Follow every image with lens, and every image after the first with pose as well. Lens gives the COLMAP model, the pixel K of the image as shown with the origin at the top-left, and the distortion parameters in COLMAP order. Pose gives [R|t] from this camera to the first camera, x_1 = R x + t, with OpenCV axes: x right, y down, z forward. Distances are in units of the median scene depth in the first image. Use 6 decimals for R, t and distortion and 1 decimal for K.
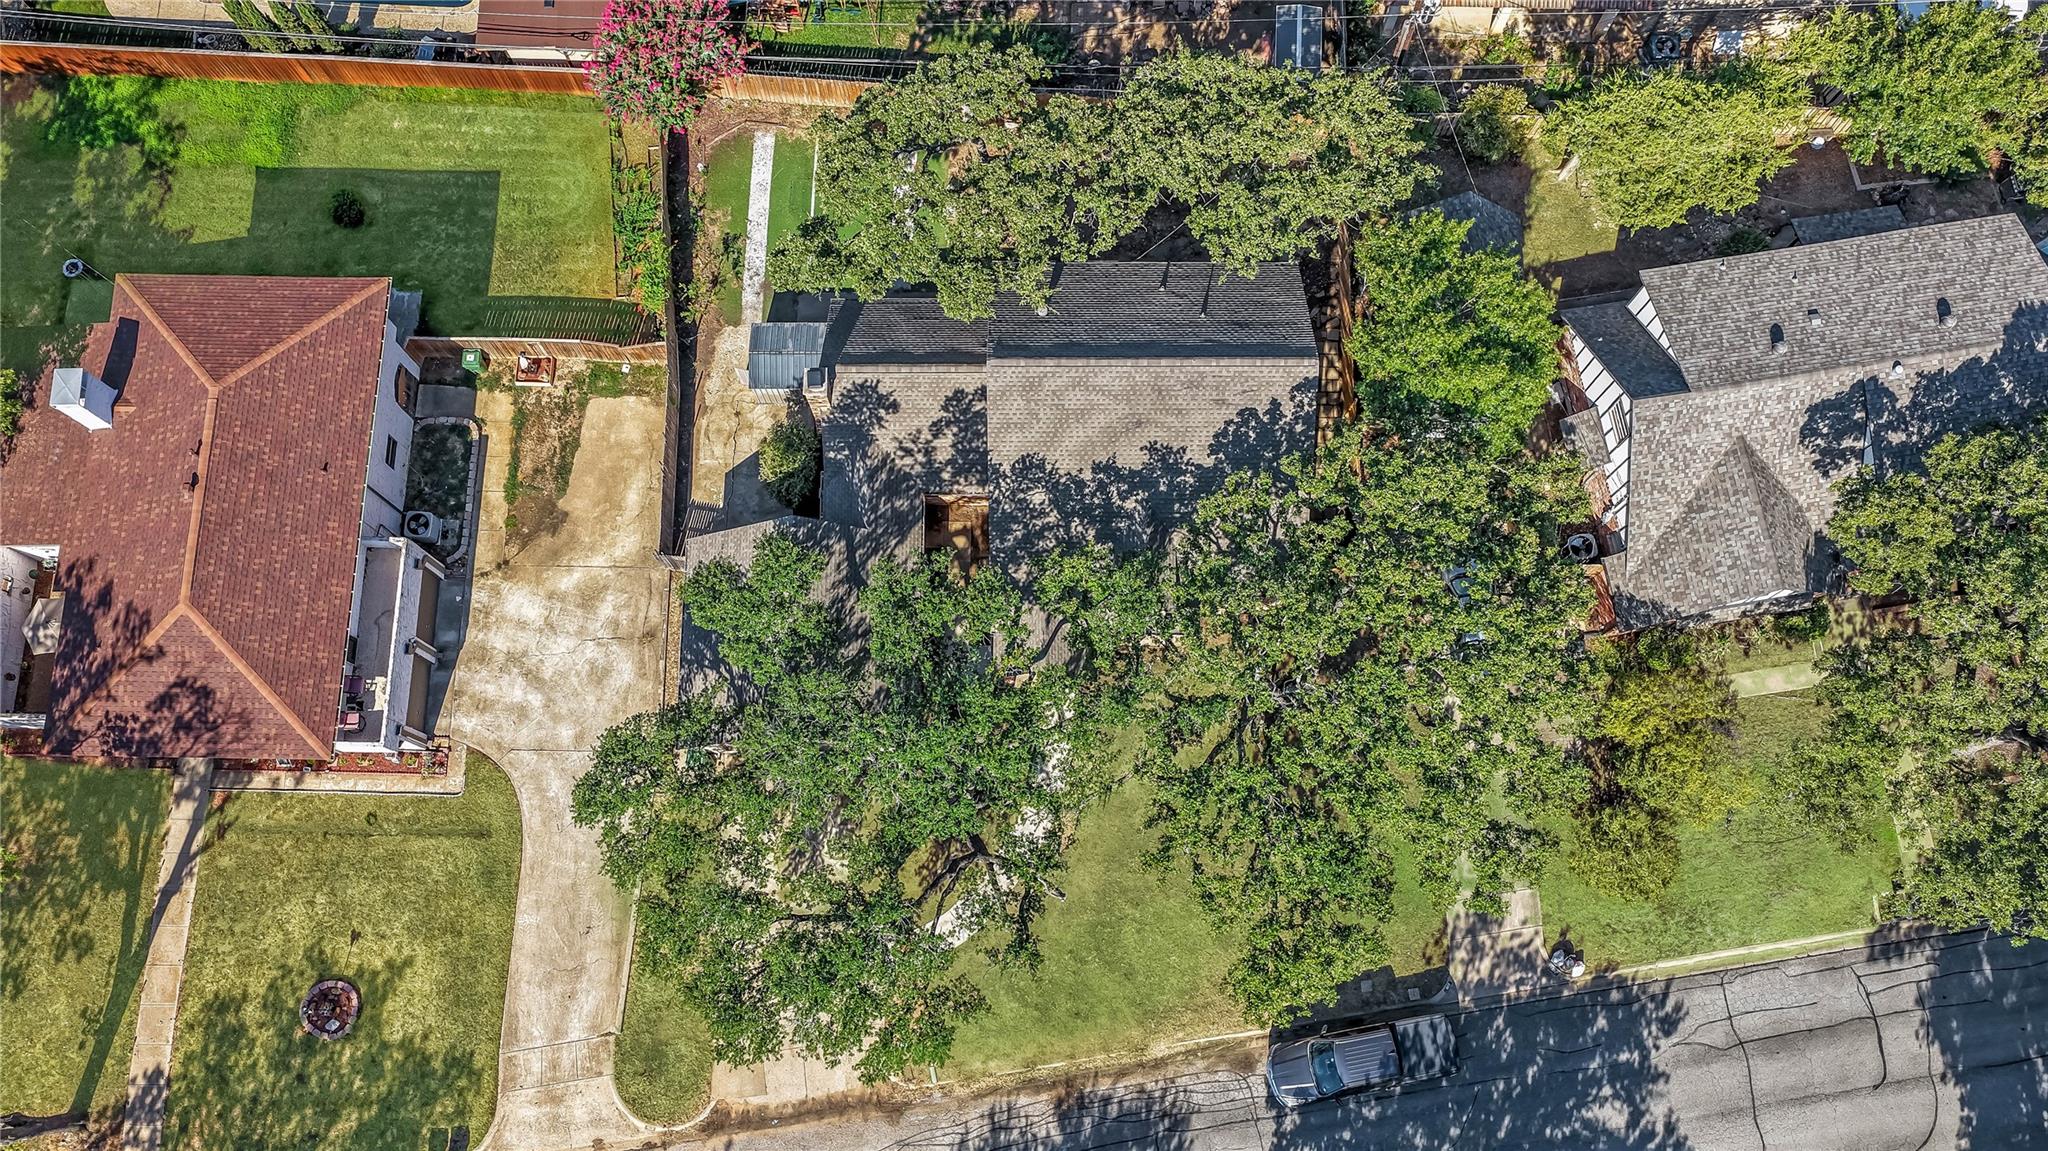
lens RADIAL K [[1766.3, 0, 1024.0], [0, 1766.3, 575.5], [0, 0, 1]] dist [-0.006717, 0.000016]
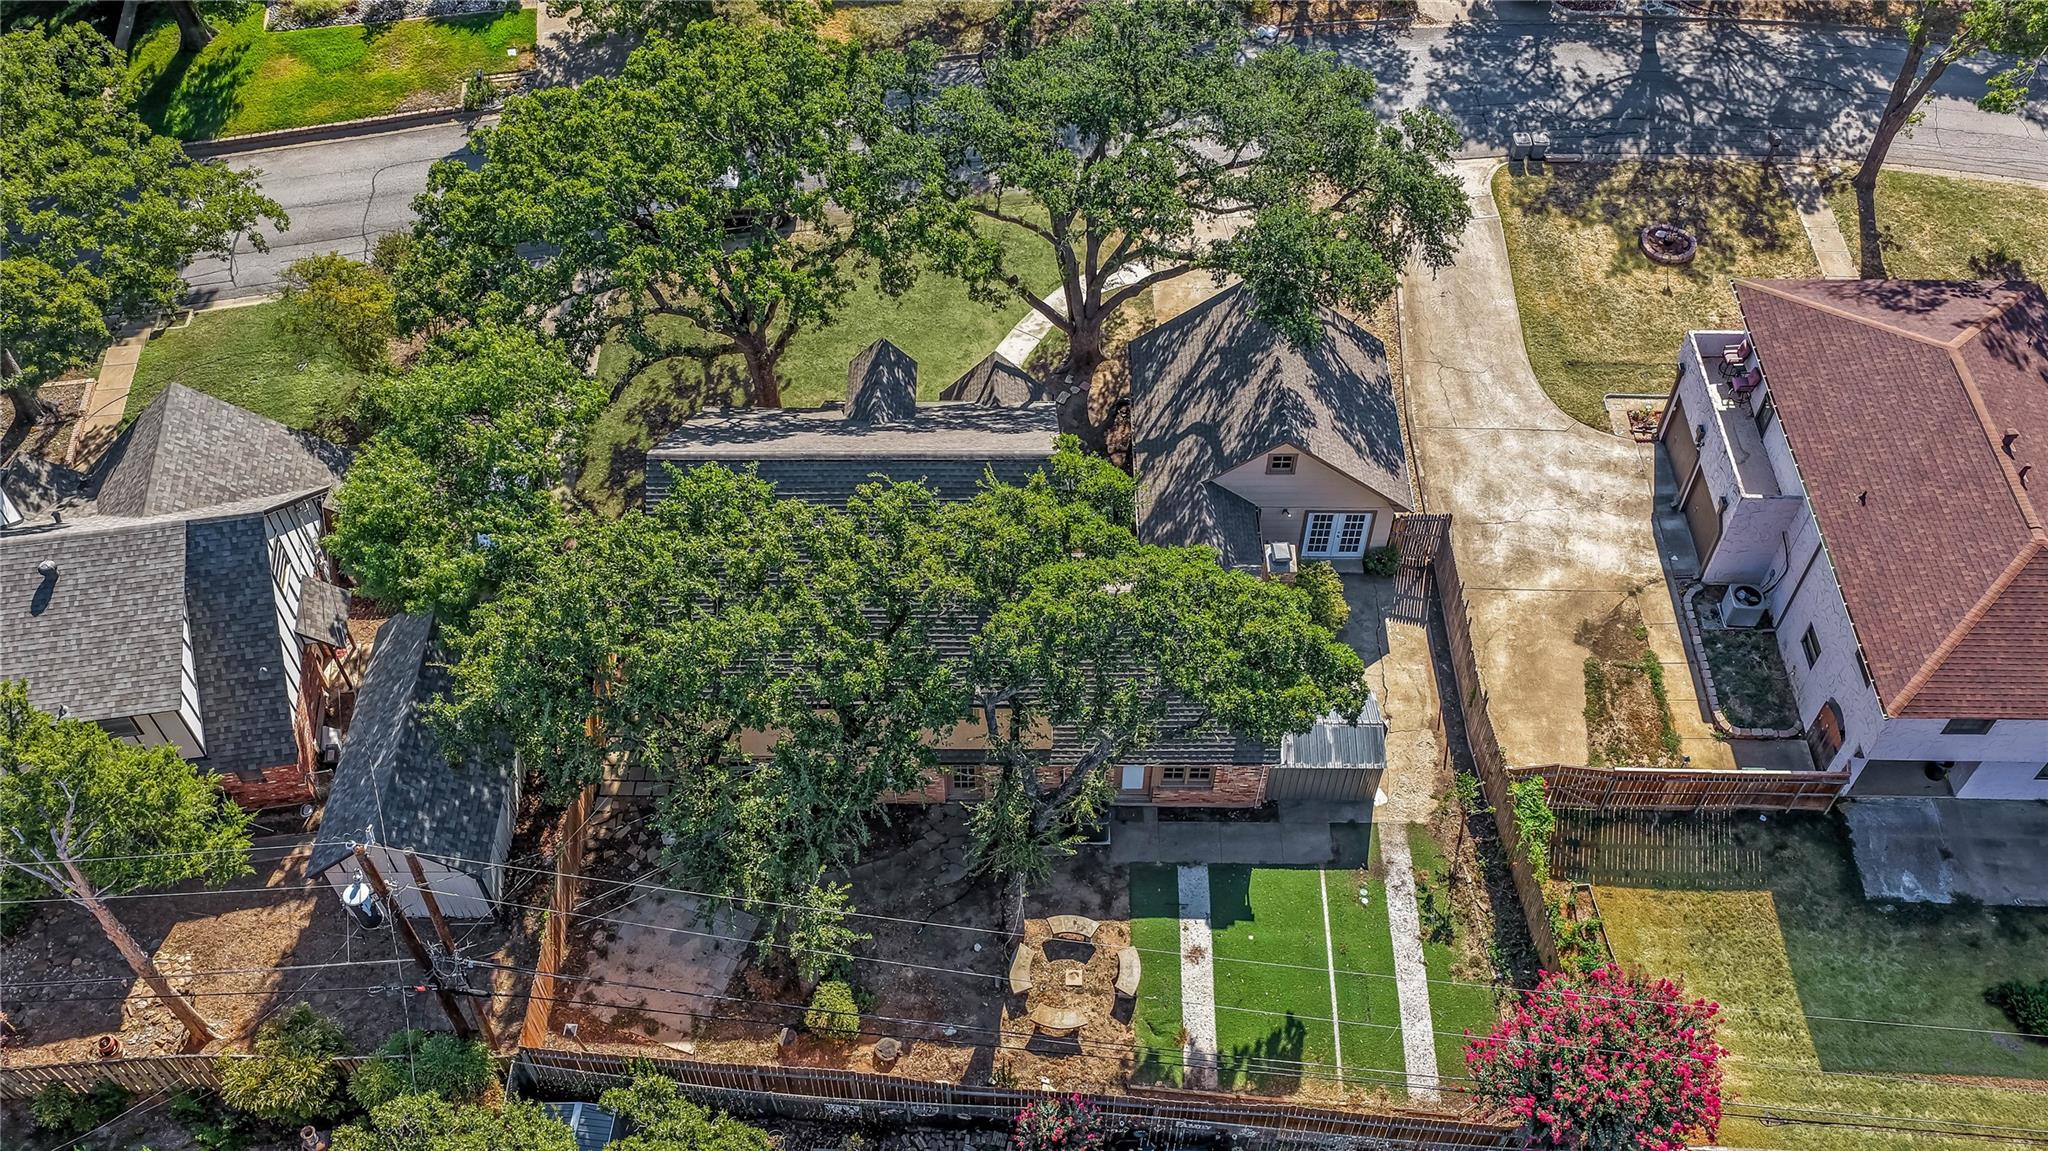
lens RADIAL K [[1733.8, 0, 1024.0], [0, 1733.8, 575.5], [0, 0, 1]] dist [0.000899, -0.000201]
pose [[-0.999939, 0.004158, 0.010218, -0.010783], [0.005852, -0.585318, 0.810783, -0.736792], [0.009352, 0.810793, 0.585258, 0.545616]]
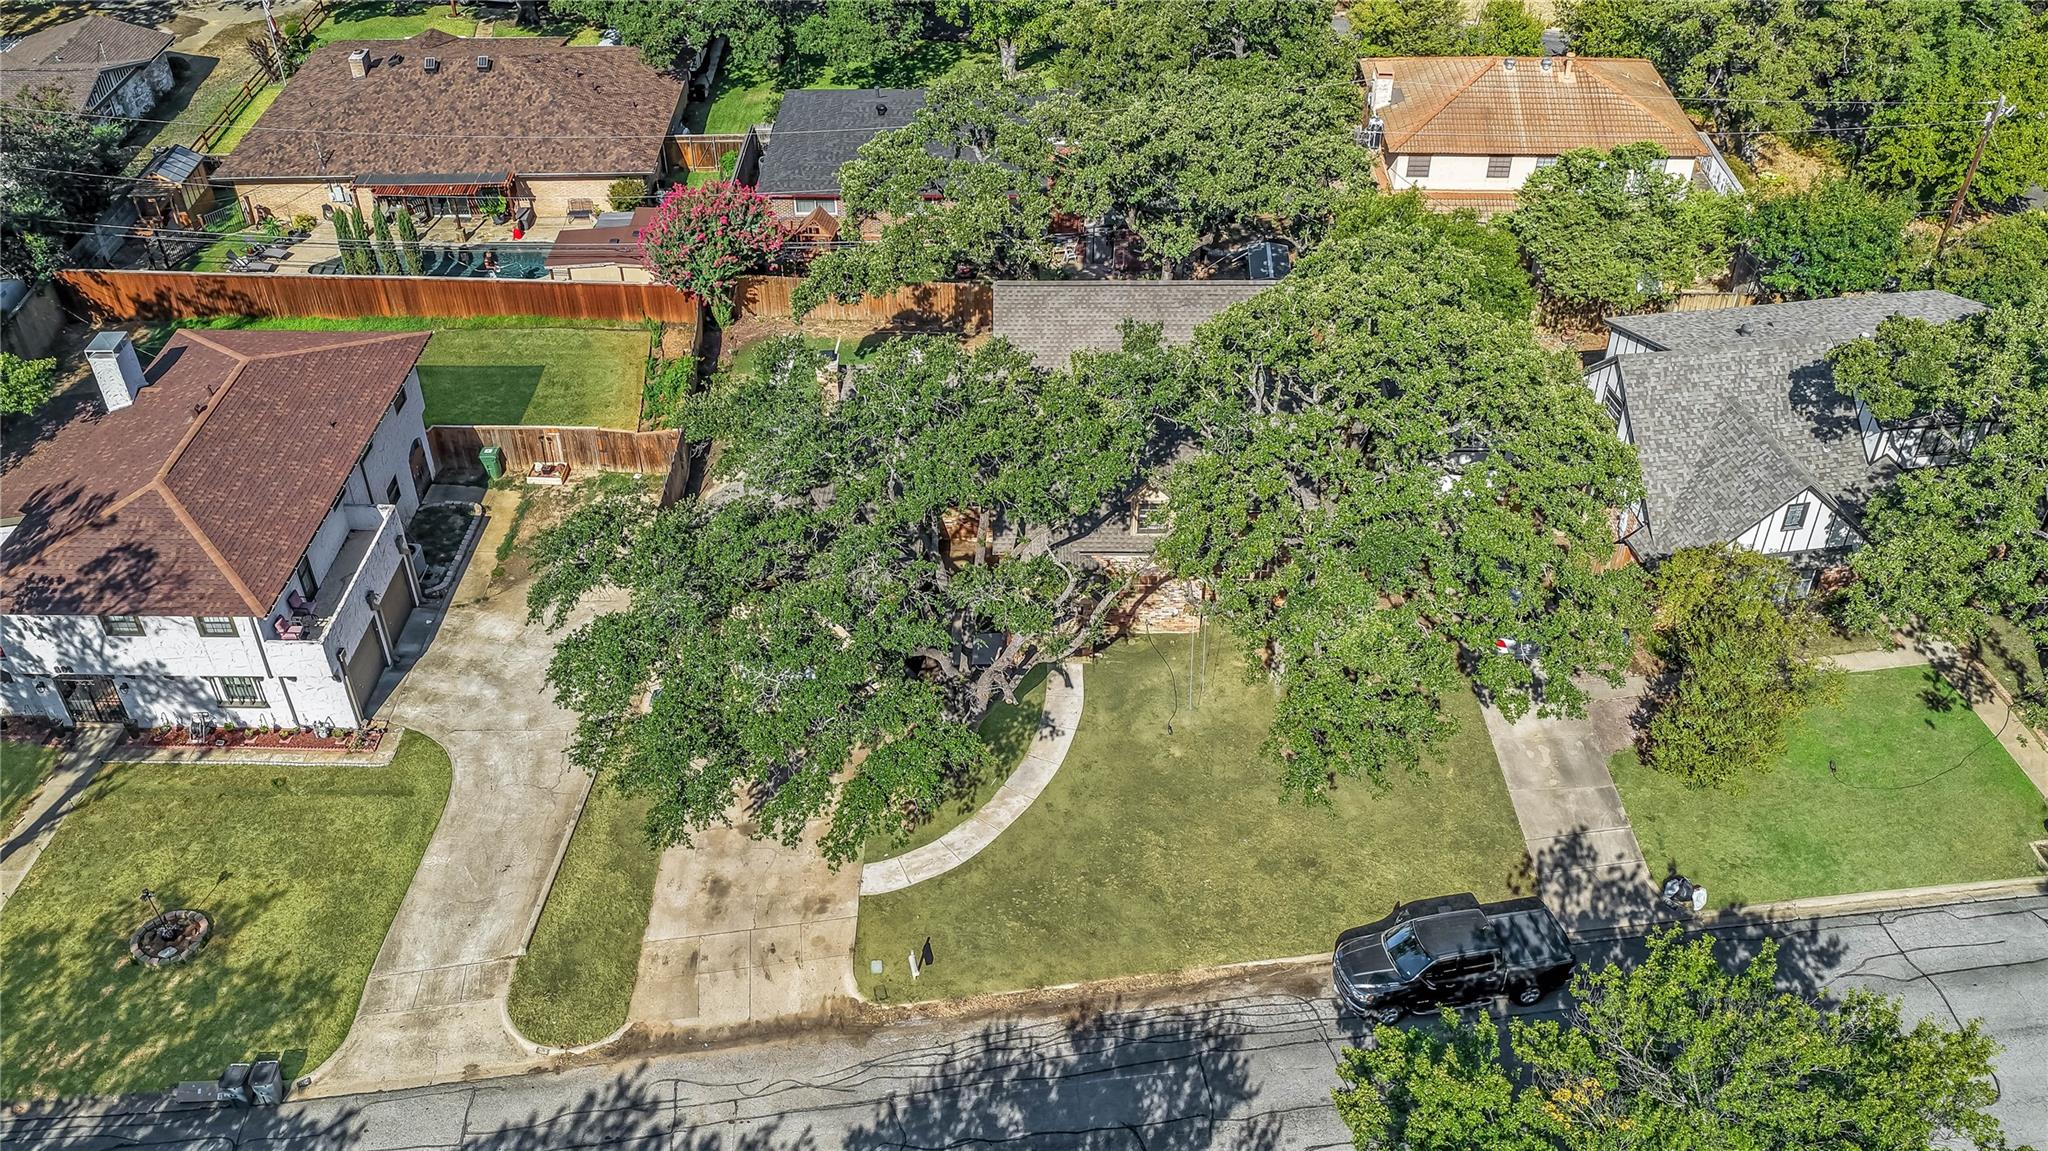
lens RADIAL K [[1733.8, 0, 1024.0], [0, 1733.8, 575.5], [0, 0, 1]] dist [0.000899, -0.000201]
pose [[0.999993, 0.003265, 0.001536, -0.003280], [-0.001633, 0.789120, -0.614236, 0.607345], [-0.003217, 0.614230, 0.789121, 0.270598]]
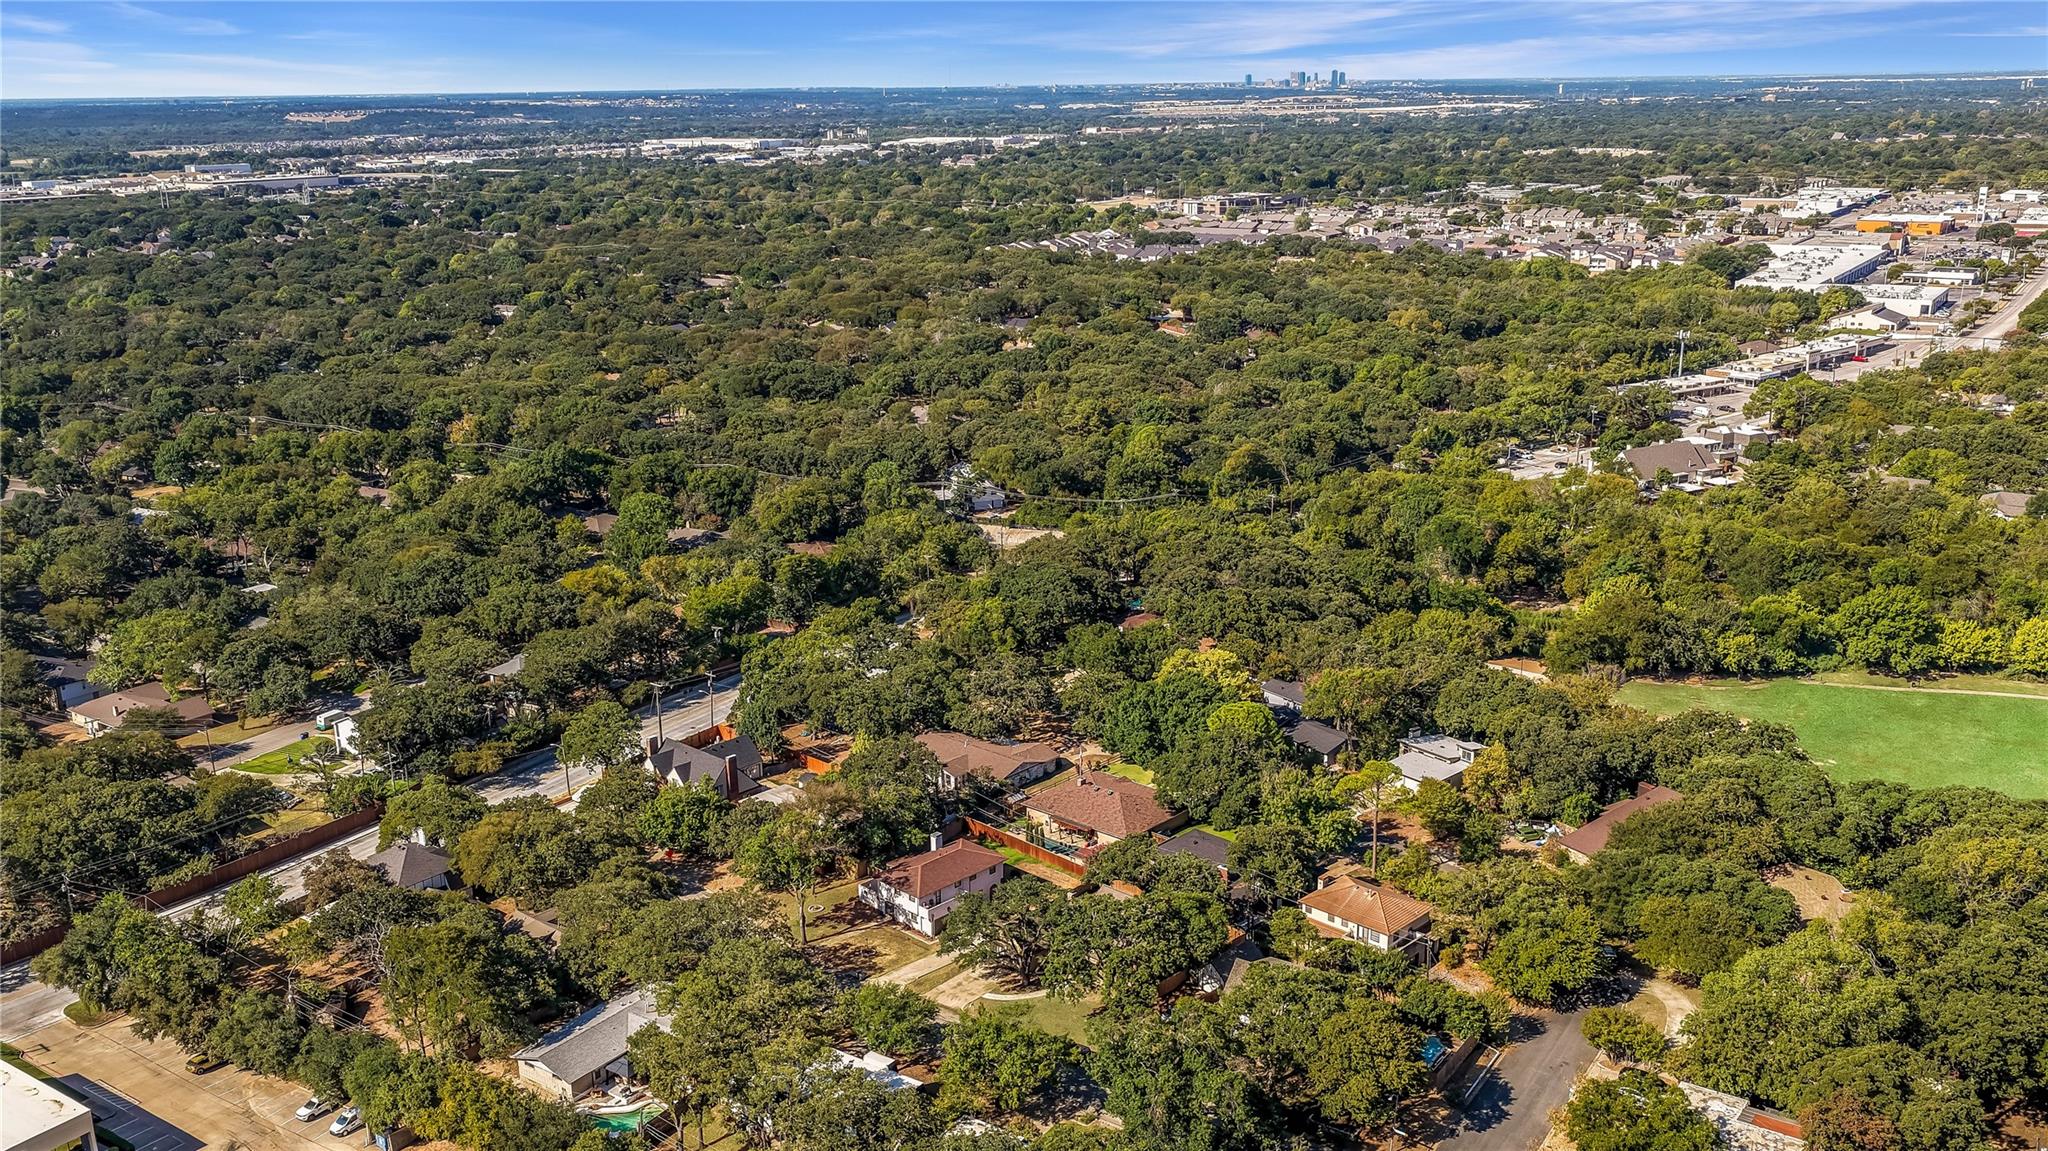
lens RADIAL K [[1733.8, 0, 1024.0], [0, 1733.8, 575.5], [0, 0, 1]] dist [0.000899, -0.000201]
pose [[0.706268, 0.147126, -0.692487, 2.254285], [-0.670670, 0.452261, -0.587929, 1.817793], [0.226685, 0.879667, 0.418091, -1.151988]]
